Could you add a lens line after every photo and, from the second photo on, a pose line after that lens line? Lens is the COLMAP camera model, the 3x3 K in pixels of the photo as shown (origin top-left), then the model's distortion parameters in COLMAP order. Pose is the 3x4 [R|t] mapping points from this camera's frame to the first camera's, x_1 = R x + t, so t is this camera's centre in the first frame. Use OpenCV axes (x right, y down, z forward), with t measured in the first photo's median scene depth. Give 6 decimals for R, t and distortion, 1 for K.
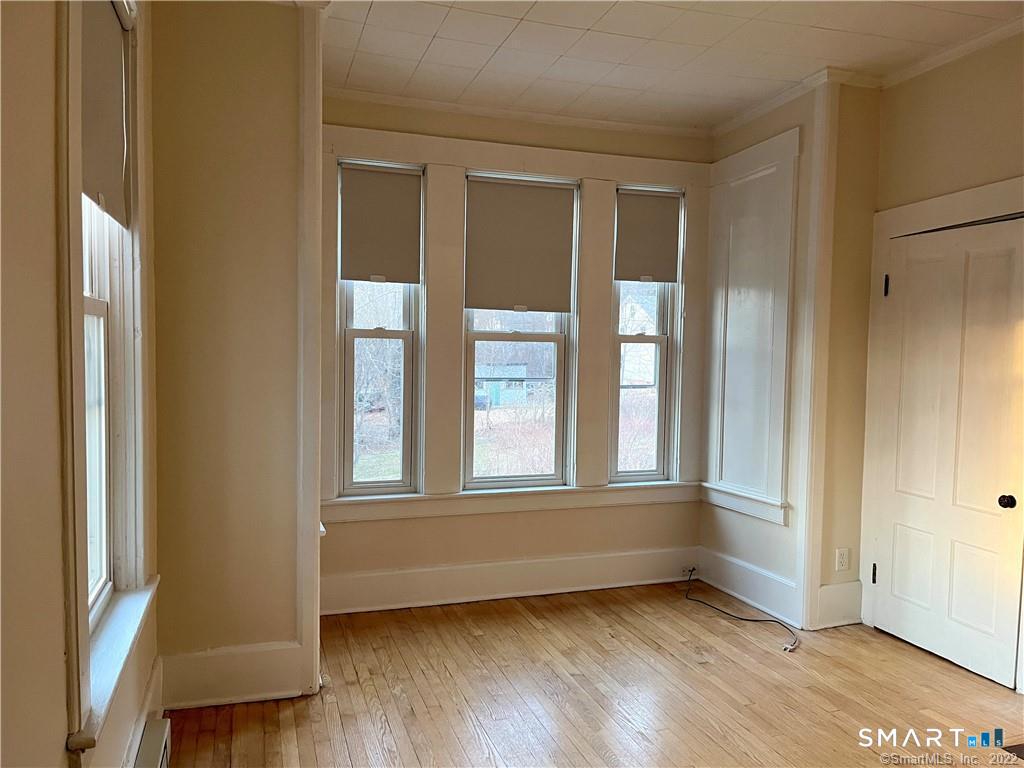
lens RADIAL K [[768.8, 0, 516.4], [0, 768.8, 389.9], [0, 0, 1]] dist [0.069136, -0.092767]
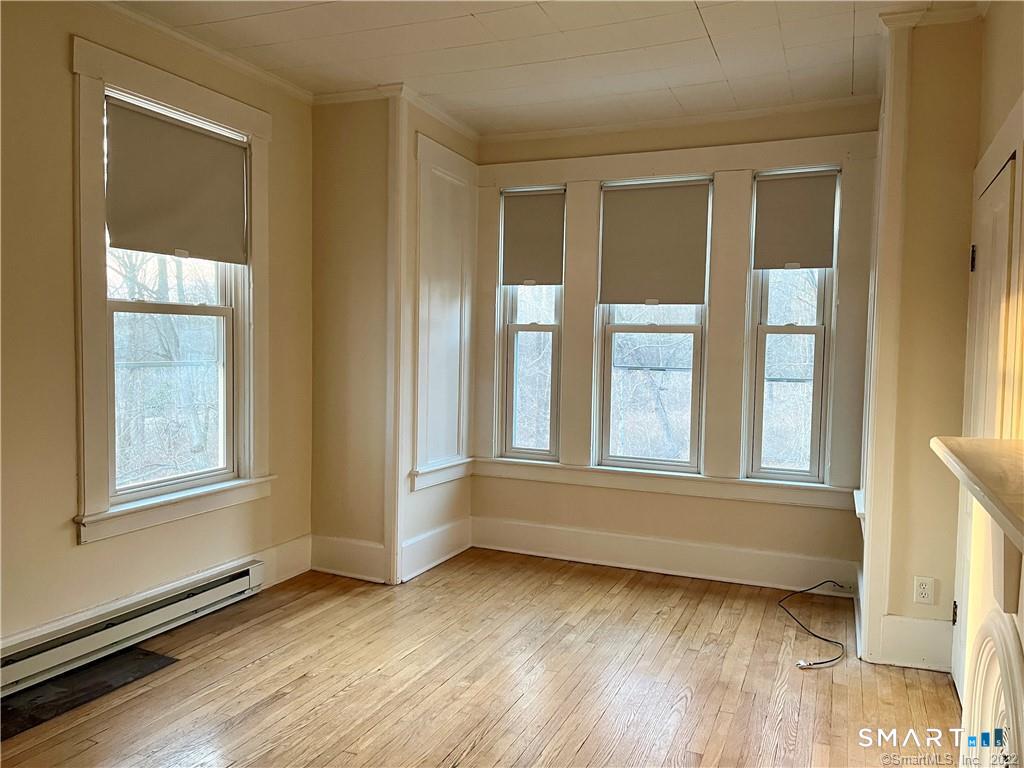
lens RADIAL K [[770.6, 0, 505.7], [0, 770.6, 380.0], [0, 0, 1]] dist [0.068201, -0.091516]
pose [[0.745472, 0.034157, -0.665661, 0.583287], [-0.041718, 0.999119, 0.004547, 0.006178], [0.665230, 0.024380, 0.746240, 0.062780]]
